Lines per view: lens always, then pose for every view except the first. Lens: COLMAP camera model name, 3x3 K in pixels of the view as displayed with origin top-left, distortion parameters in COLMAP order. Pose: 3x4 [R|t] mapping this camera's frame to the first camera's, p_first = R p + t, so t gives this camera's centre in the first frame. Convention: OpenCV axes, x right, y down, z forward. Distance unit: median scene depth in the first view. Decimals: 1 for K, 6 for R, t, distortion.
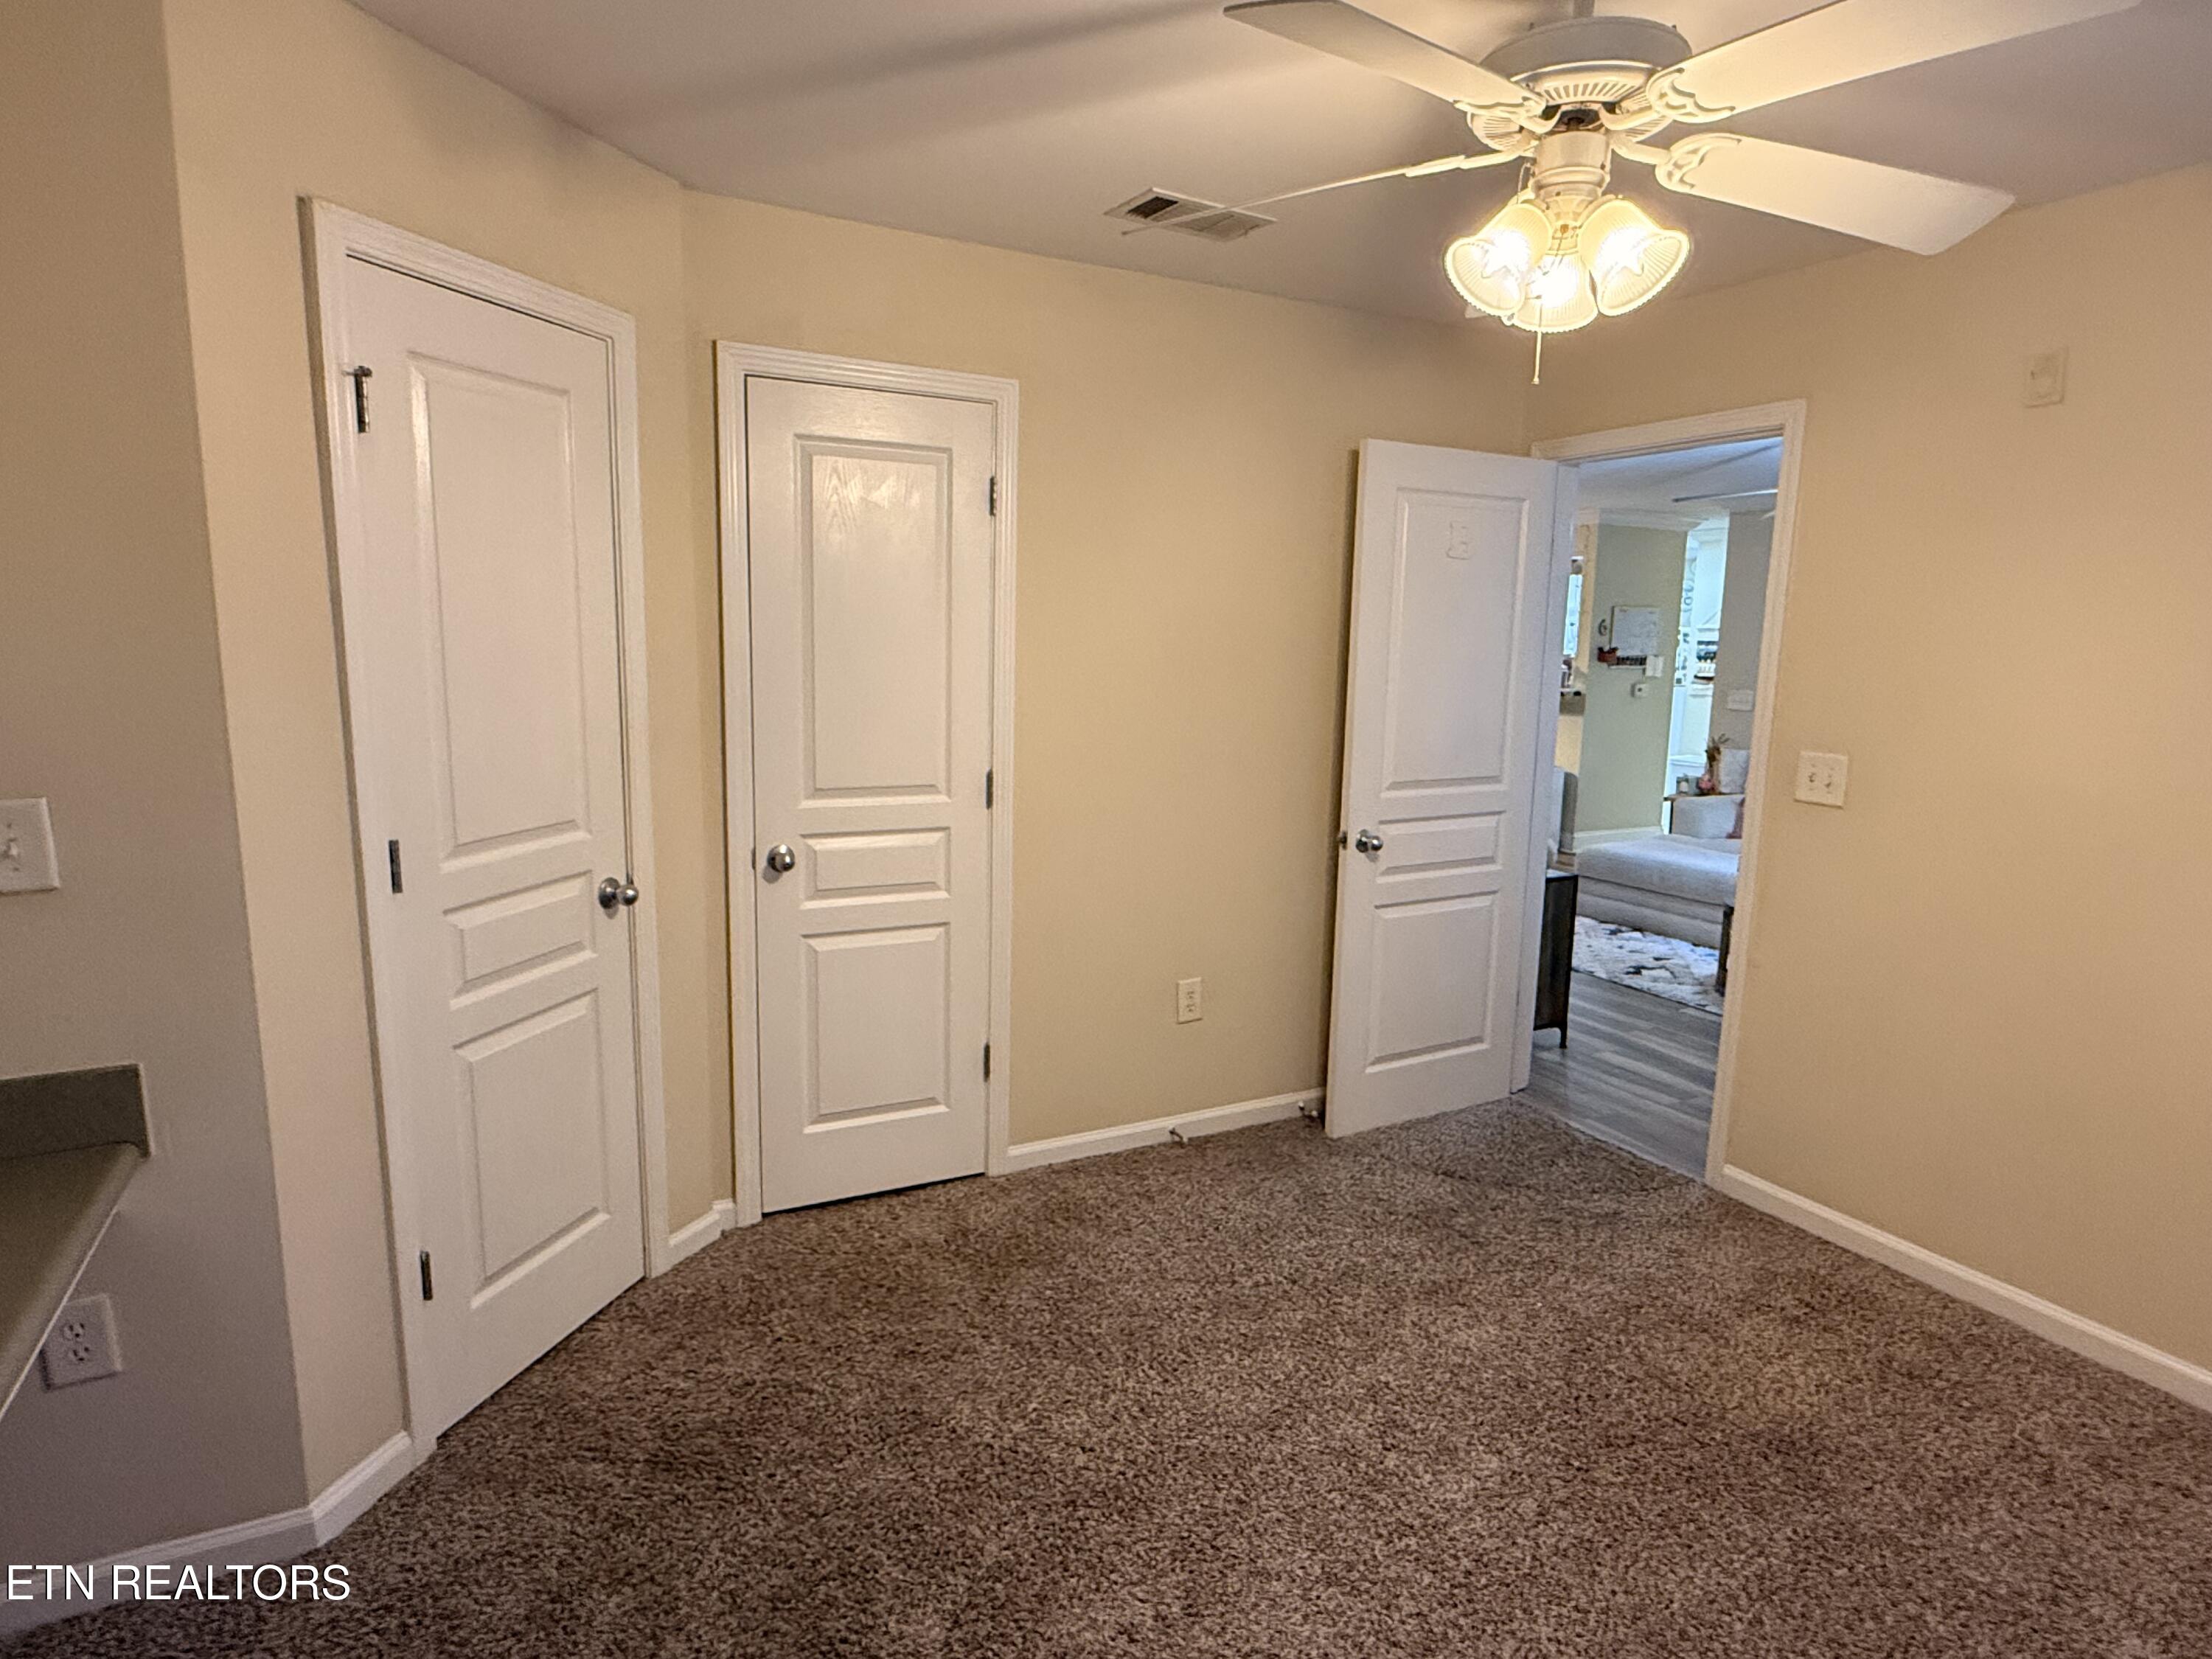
lens RADIAL K [[1239.3, 0, 1106.0], [0, 1239.3, 829.5], [0, 0, 1]] dist [-0.000198, 0.000209]
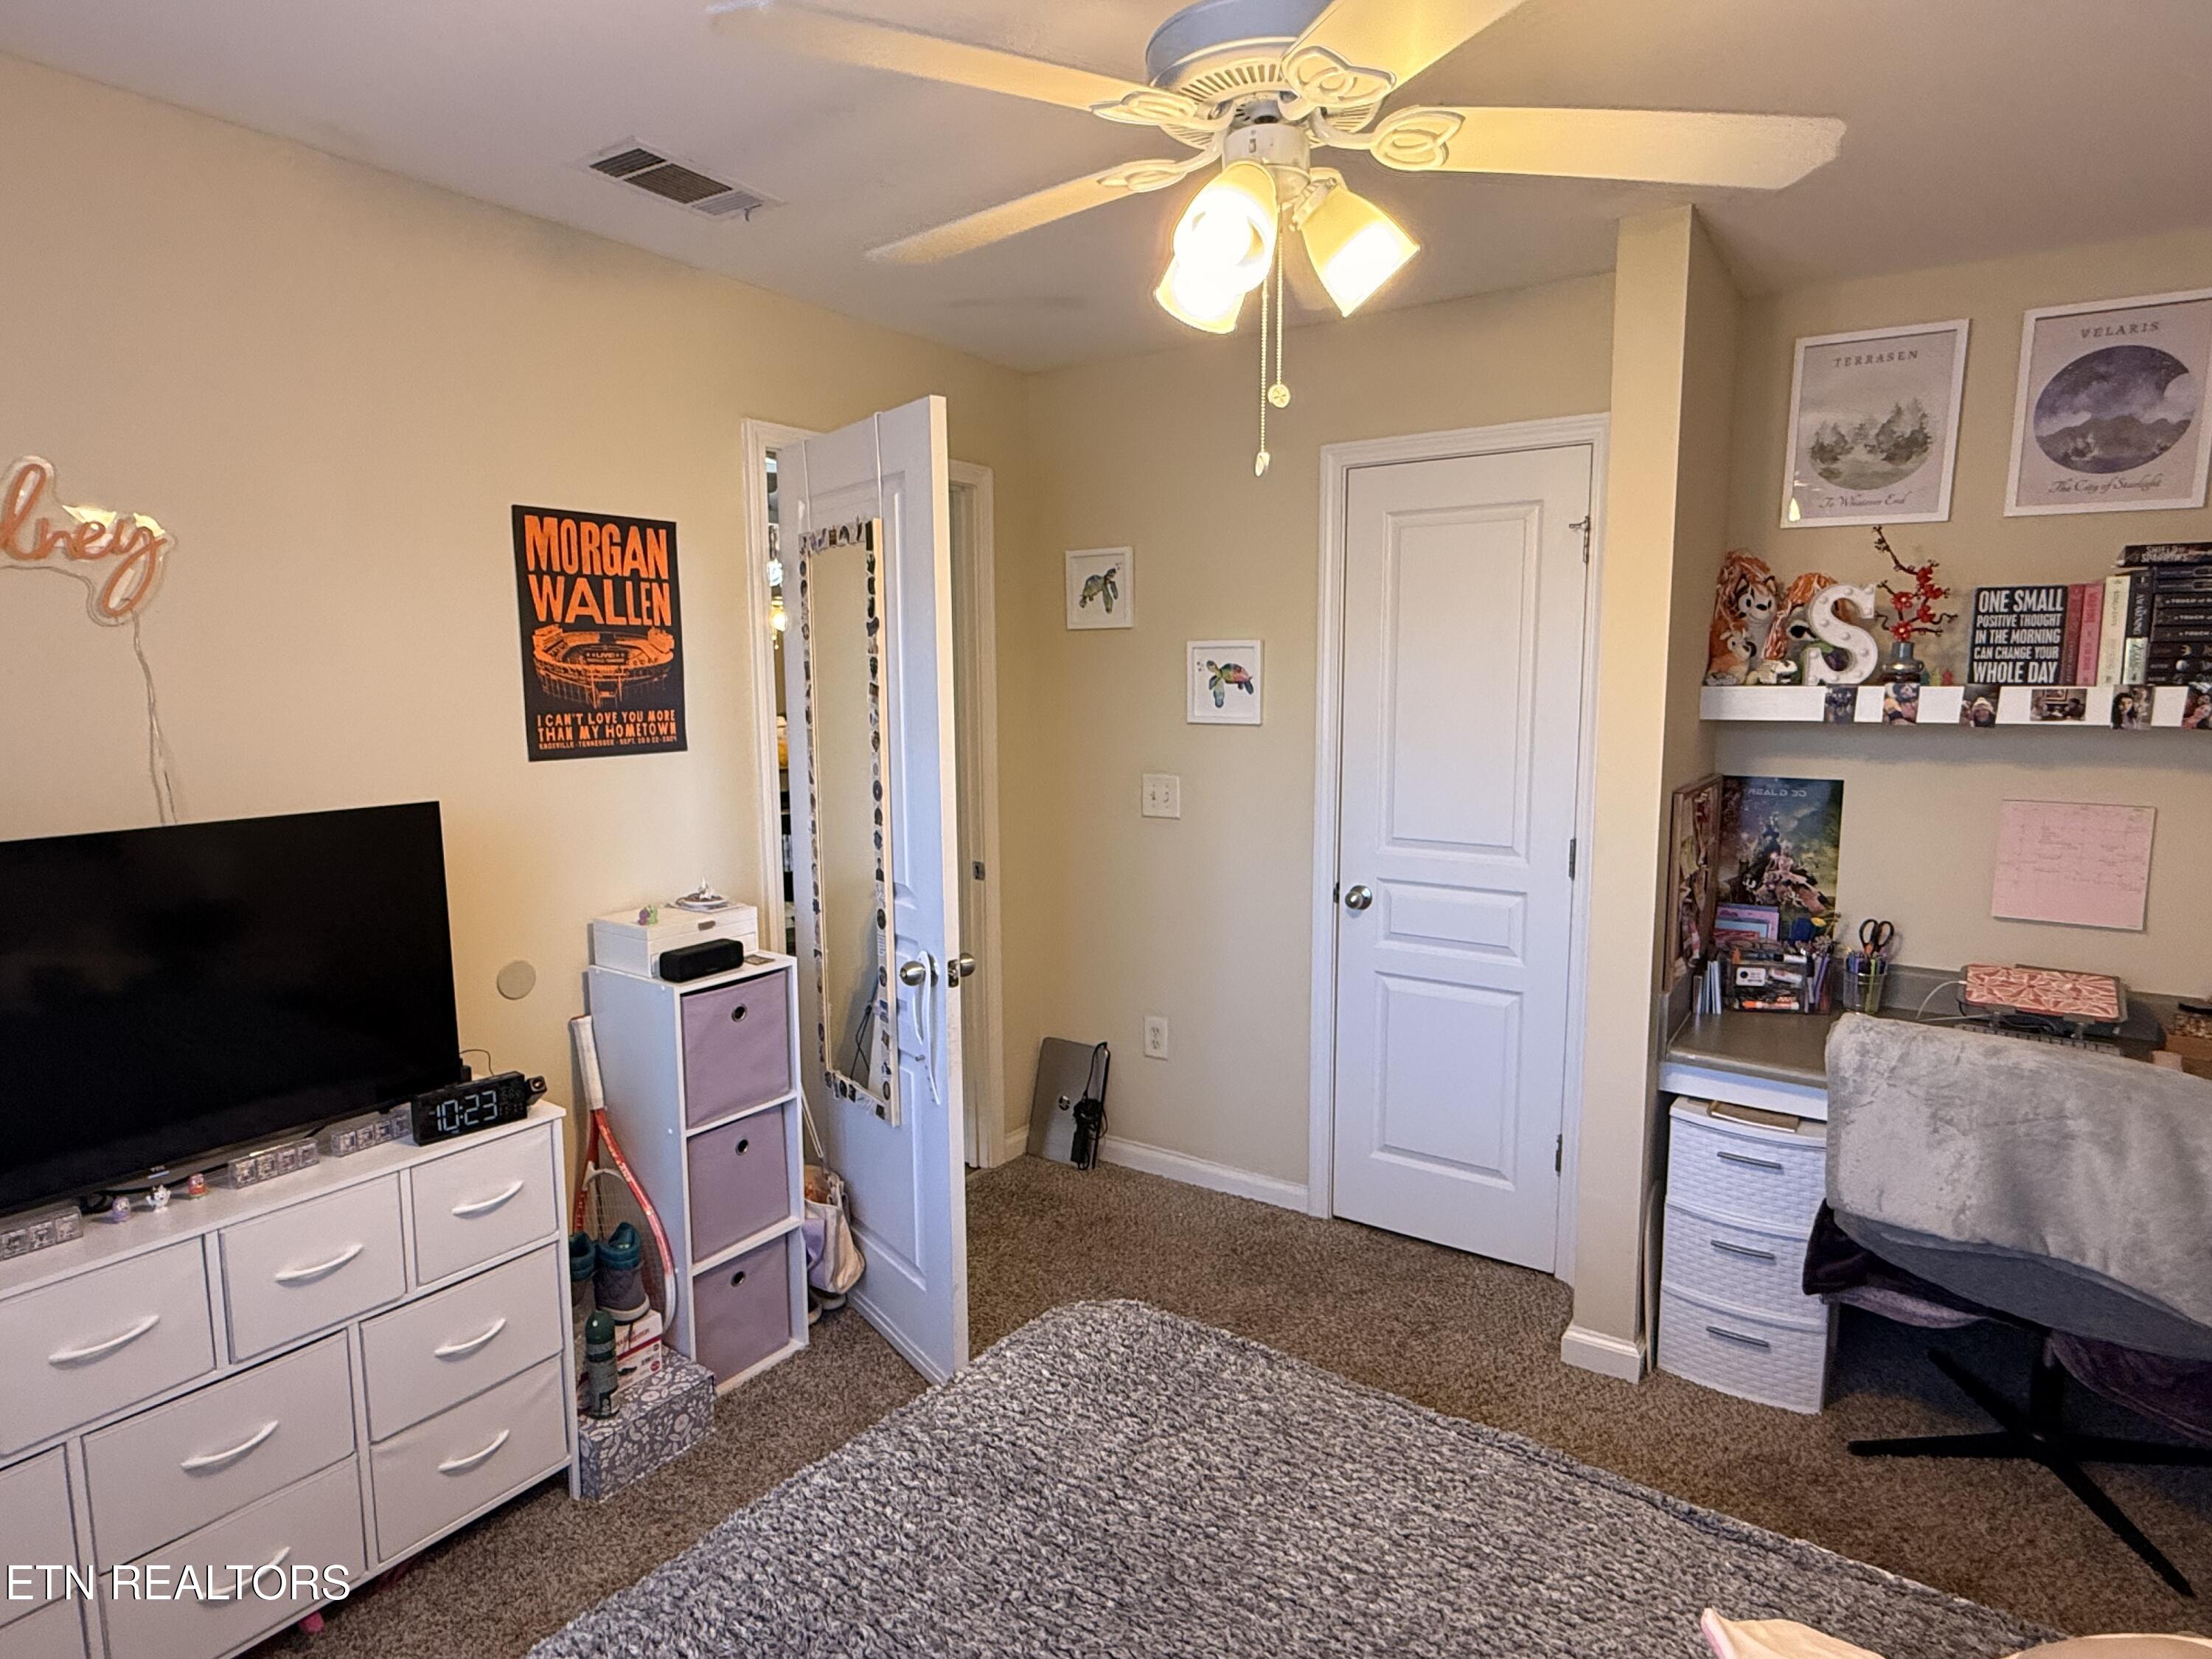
lens RADIAL K [[1239.3, 0, 1106.0], [0, 1239.3, 829.5], [0, 0, 1]] dist [-0.000198, 0.000209]
pose [[0.450387, 0.085112, -0.888768, 0.585124], [-0.127571, 0.991367, 0.030290, -0.038400], [0.883673, 0.099739, 0.457356, 0.280030]]
